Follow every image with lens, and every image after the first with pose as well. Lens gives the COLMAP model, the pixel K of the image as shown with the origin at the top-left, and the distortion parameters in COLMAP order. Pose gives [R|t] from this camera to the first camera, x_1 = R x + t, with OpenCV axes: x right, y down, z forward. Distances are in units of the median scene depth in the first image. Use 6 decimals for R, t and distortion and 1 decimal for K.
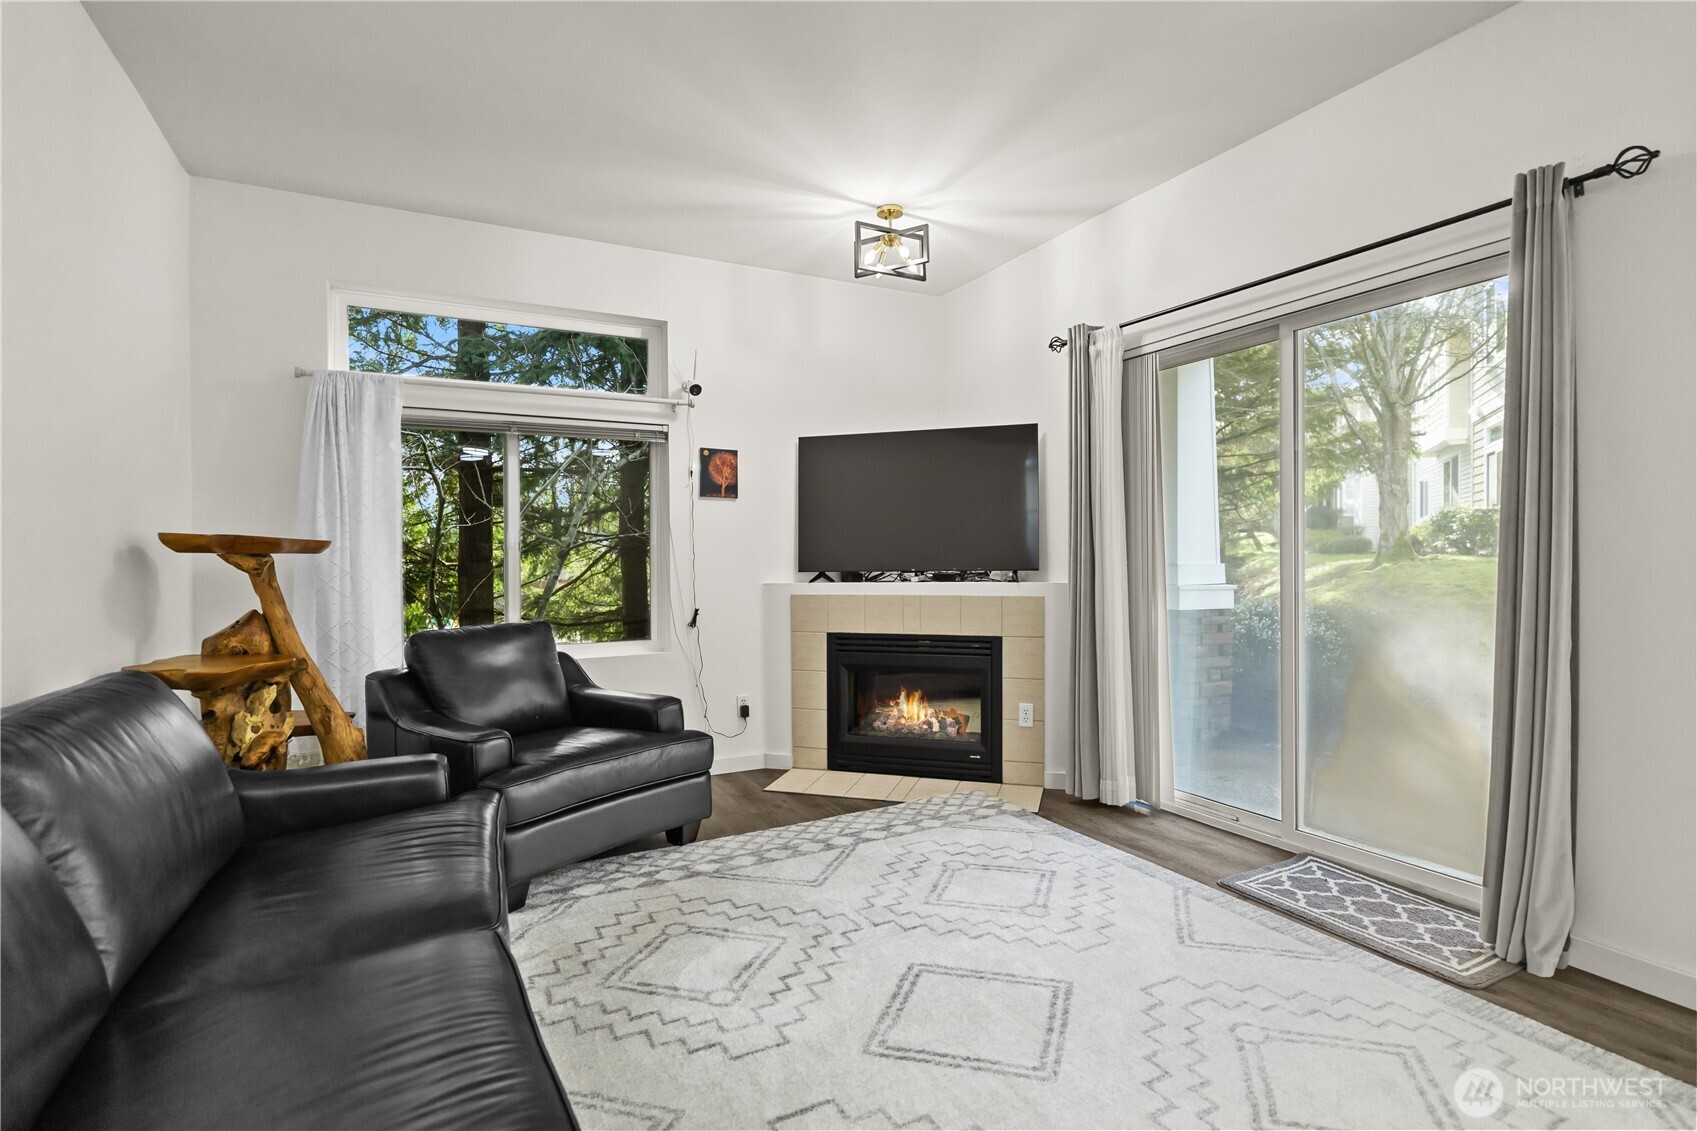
lens RADIAL K [[845.6, 0, 863.9], [0, 845.6, 571.0], [0, 0, 1]] dist [-0.002344, 0.000672]
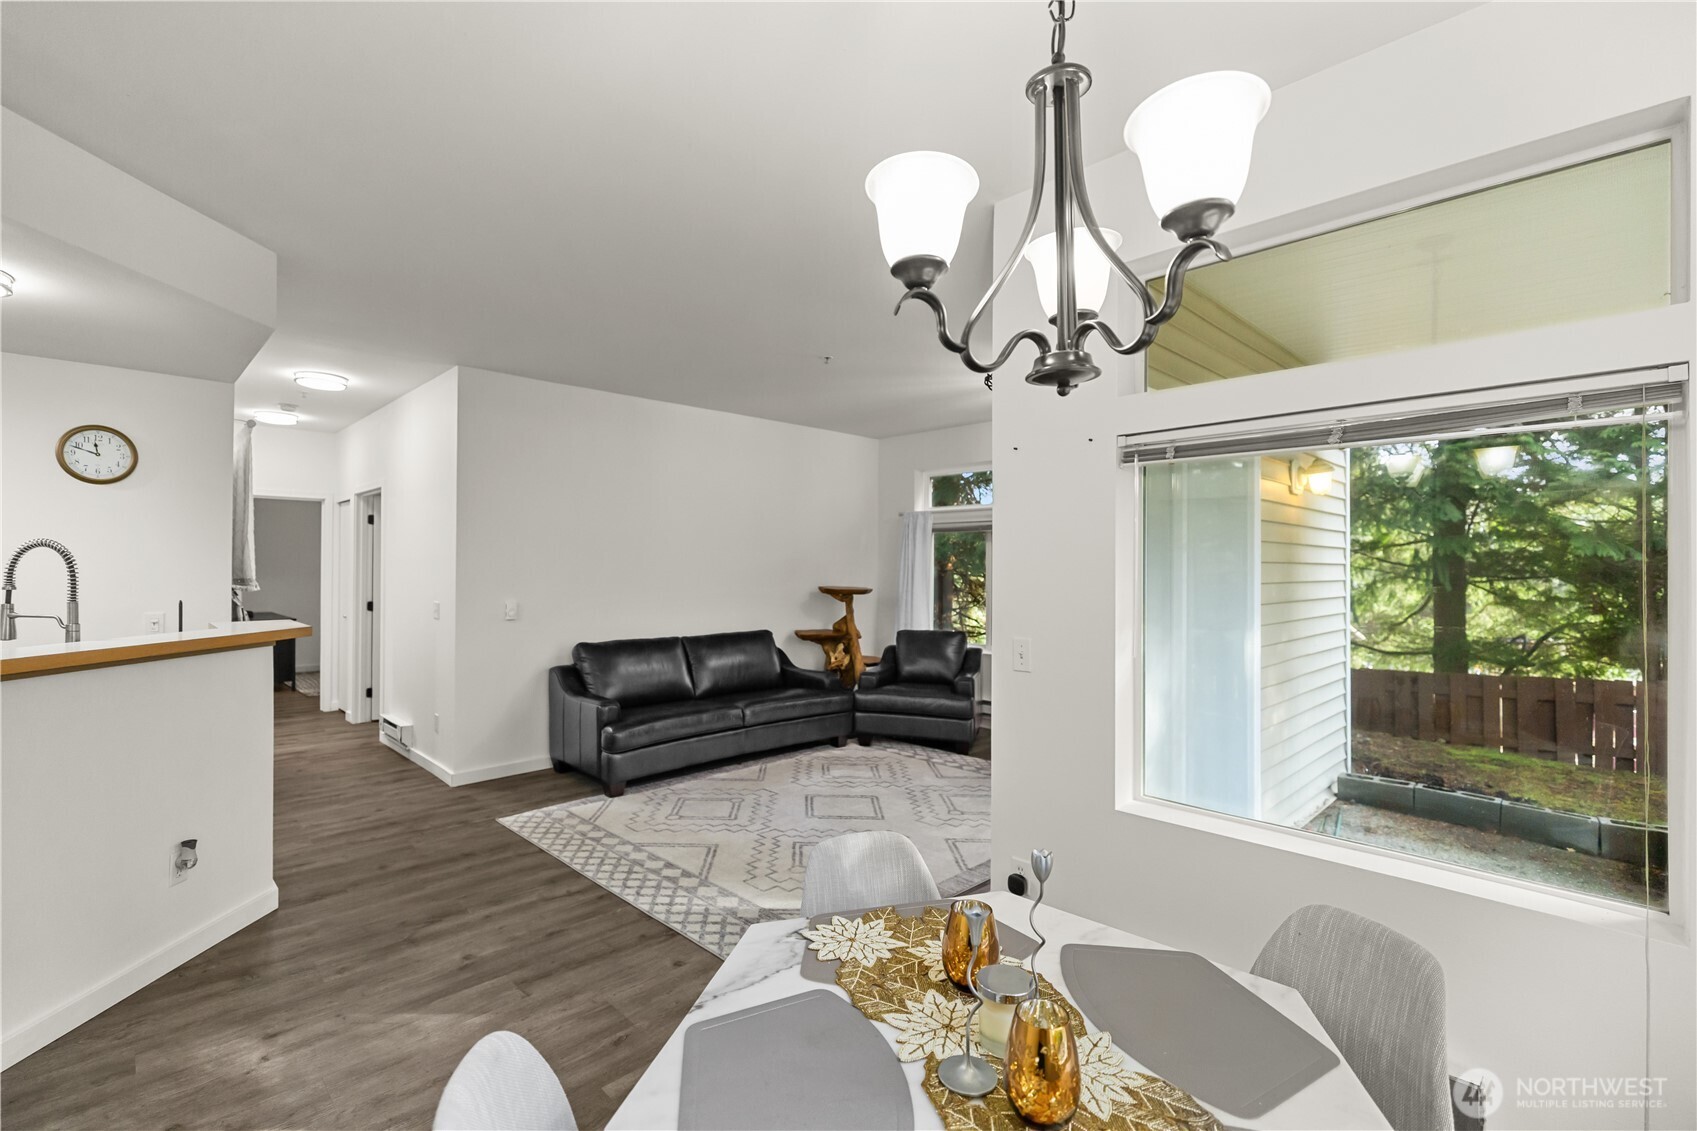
lens RADIAL K [[768.8, 0, 849.9], [0, 768.8, 564.5], [0, 0, 1]] dist [0.003791, -0.000124]
pose [[0.310297, 0.013608, -0.950542, 1.684477], [-0.034586, 0.999397, 0.003017, -0.131683], [0.950010, 0.031939, 0.310581, 0.240800]]
